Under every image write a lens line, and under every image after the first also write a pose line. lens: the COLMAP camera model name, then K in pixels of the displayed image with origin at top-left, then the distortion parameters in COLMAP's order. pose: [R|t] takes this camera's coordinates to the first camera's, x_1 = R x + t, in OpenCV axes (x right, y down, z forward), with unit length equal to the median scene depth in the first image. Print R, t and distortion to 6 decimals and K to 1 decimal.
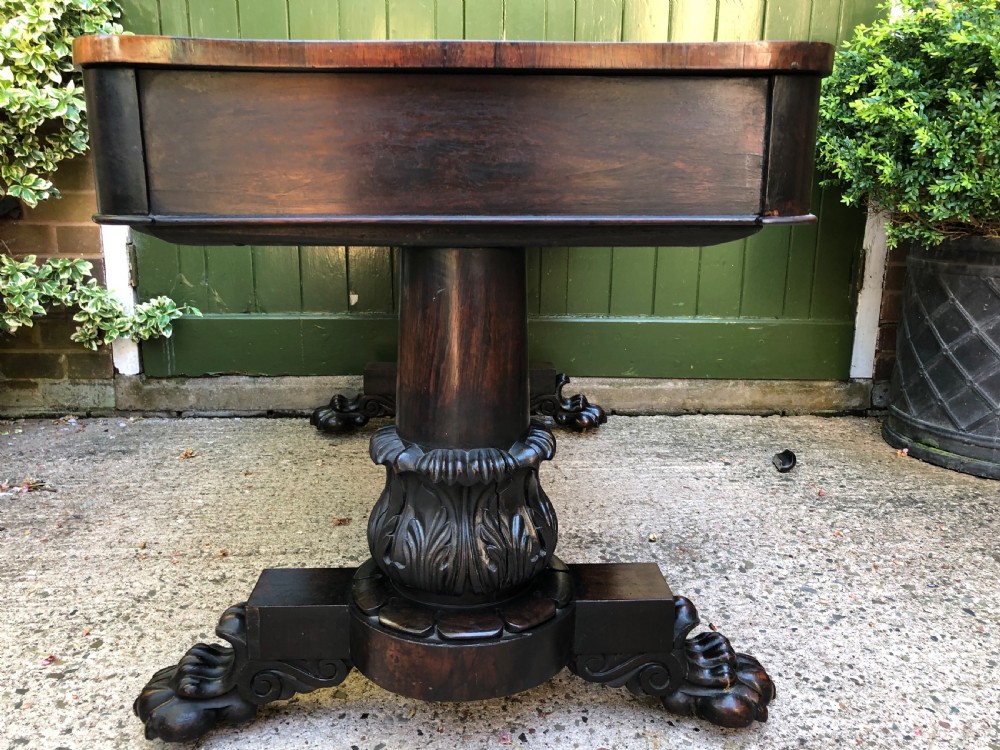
lens RADIAL K [[807.5, 0, 504.4], [0, 807.5, 370.2], [0, 0, 1]] dist [0.009309, 0.016254]
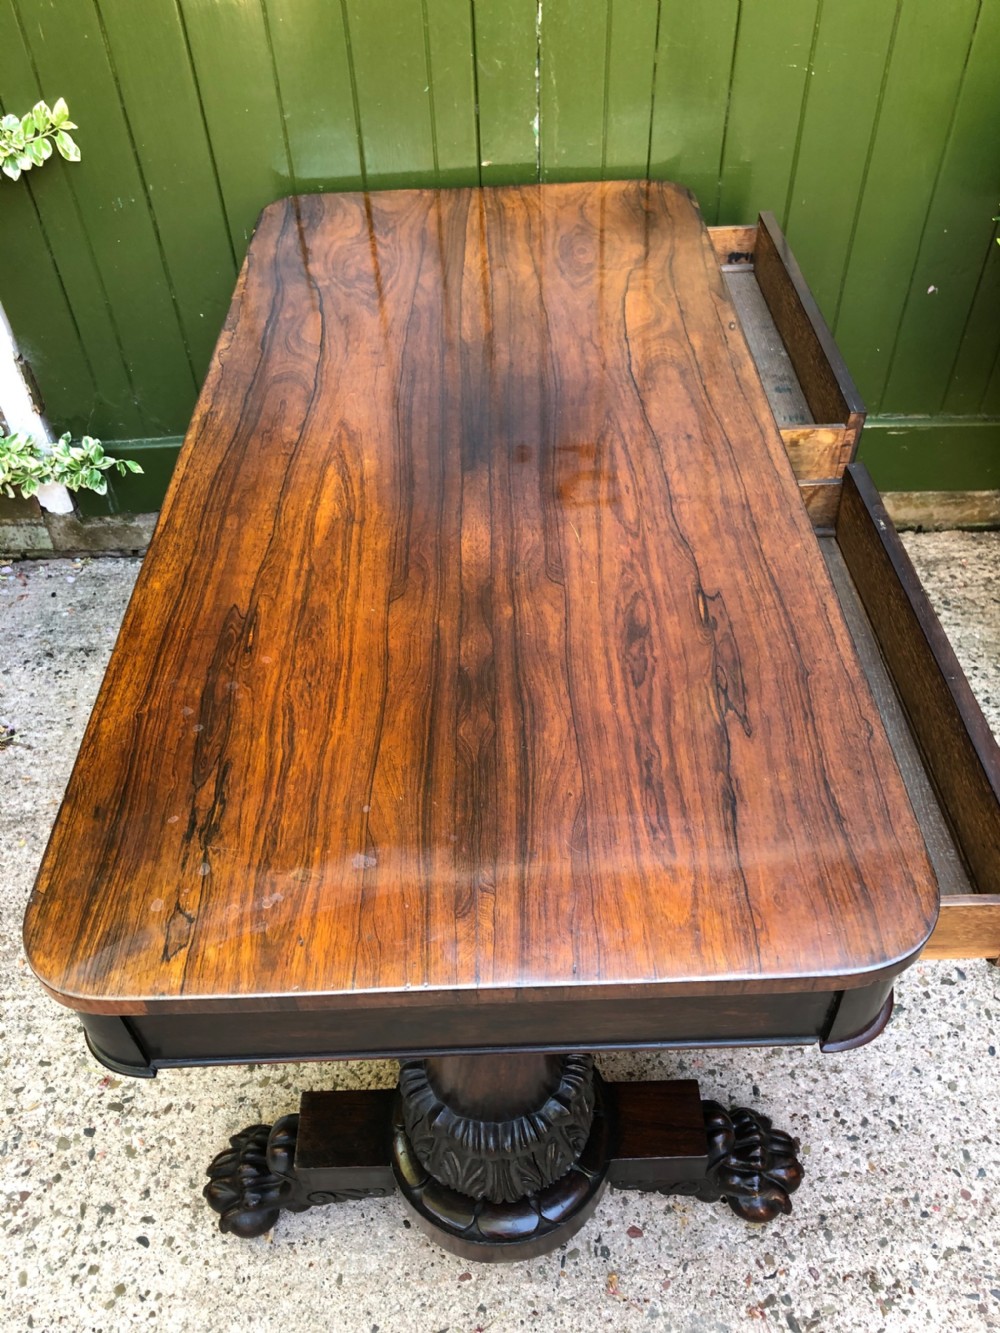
lens RADIAL K [[1076.4, 0, 499.6], [0, 1076.4, 658.3], [0, 0, 1]] dist [0.009309, 0.016254]
pose [[0.998410, -0.005292, -0.056115, 0.016972], [0.034131, 0.849053, 0.527204, -0.597209], [0.044855, -0.528281, 0.847884, 0.104318]]
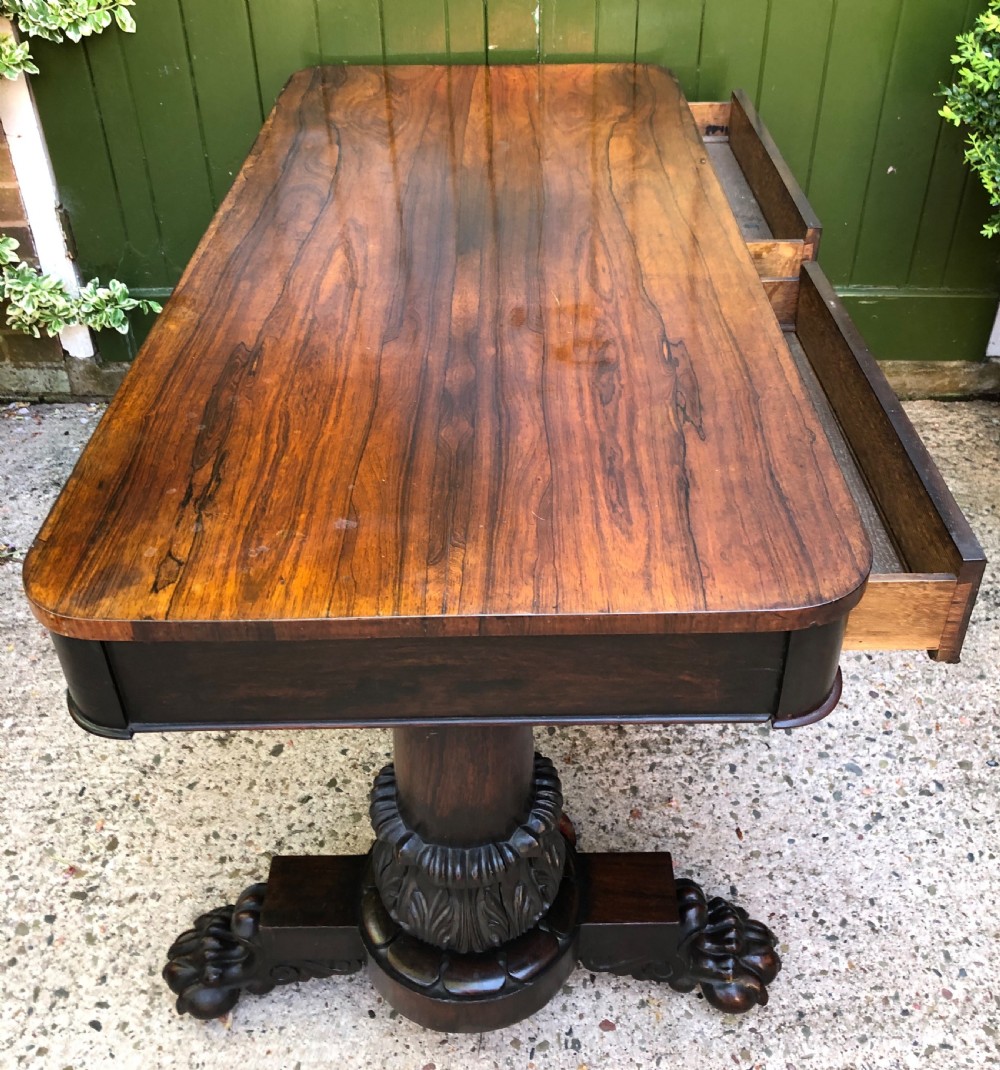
lens RADIAL K [[1078.1, 0, 521.4], [0, 1078.1, 407.8], [0, 0, 1]] dist [0.012734, 0.000000]
pose [[0.998939, 0.012534, -0.044324, 0.039999], [0.003927, 0.935592, 0.353061, -0.484582], [0.045894, -0.352860, 0.934550, -0.022352]]
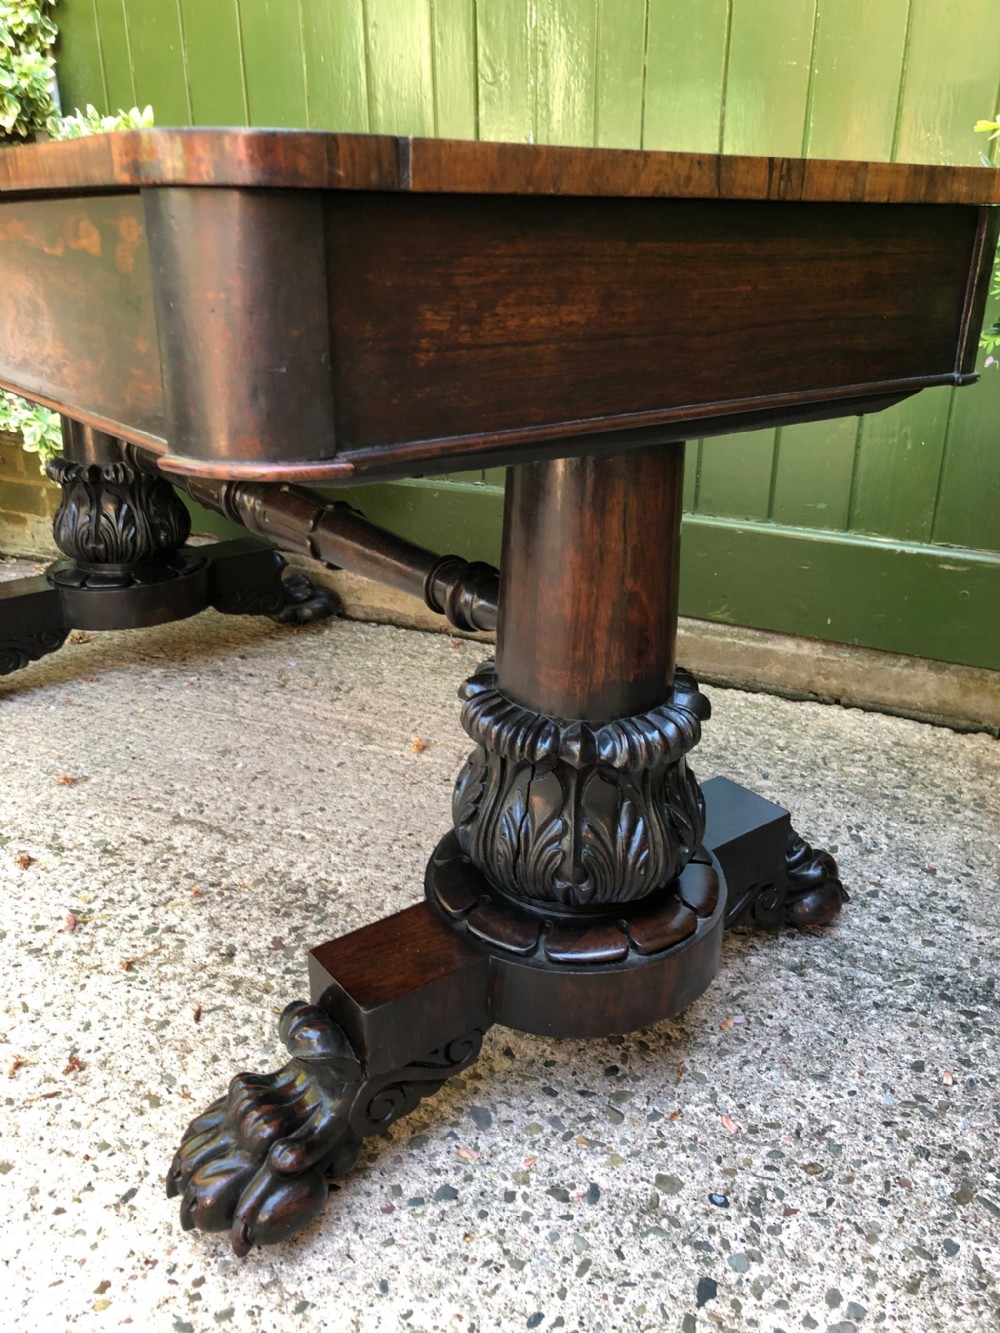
lens RADIAL K [[1076.4, 0, 513.0], [0, 1076.4, 662.4], [0, 0, 1]] dist [0.009309, 0.016254]
pose [[0.872321, 0.174731, -0.456645, 0.586871], [-0.099680, 0.977902, 0.183768, -0.138715], [0.478664, -0.114786, 0.870462, 0.369738]]
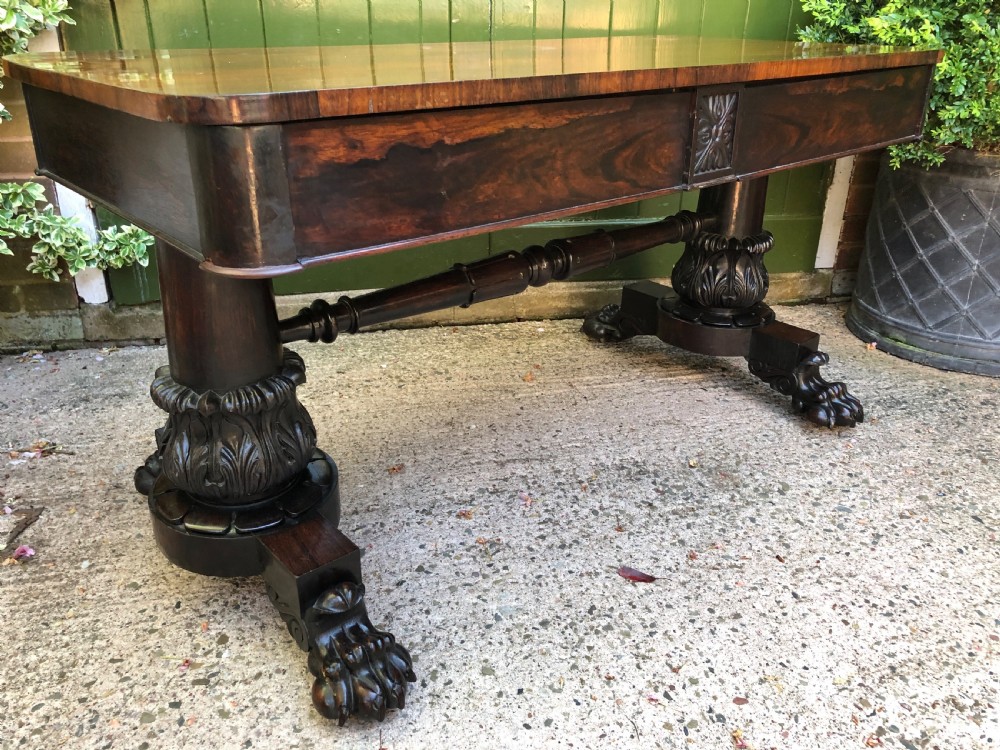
lens RADIAL K [[807.5, 0, 507.2], [0, 807.5, 362.9], [0, 0, 1]] dist [0.009309, 0.016254]
pose [[0.985956, -0.062319, 0.154943, -0.219160], [0.029686, 0.978393, 0.204614, -0.152184], [-0.164346, -0.197141, 0.966502, 0.023311]]
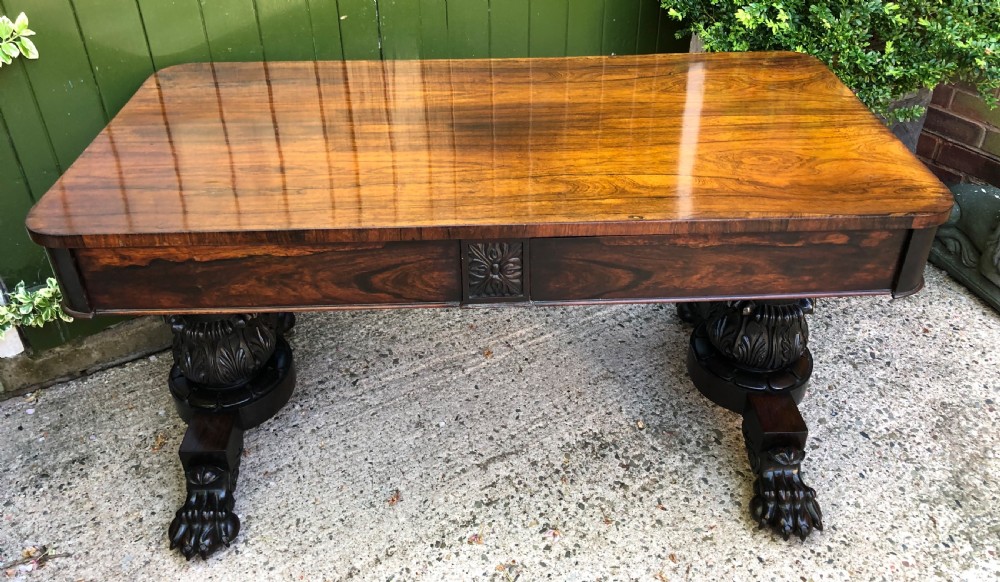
lens RADIAL K [[806.3, 0, 492.4], [0, 806.3, 213.8], [0, 0, 1]] dist [0.003838, 0.025465]
pose [[0.905968, -0.247249, 0.343641, -0.375554], [0.120915, 0.929040, 0.349664, -0.564879], [-0.405710, -0.275233, 0.871577, 0.087927]]
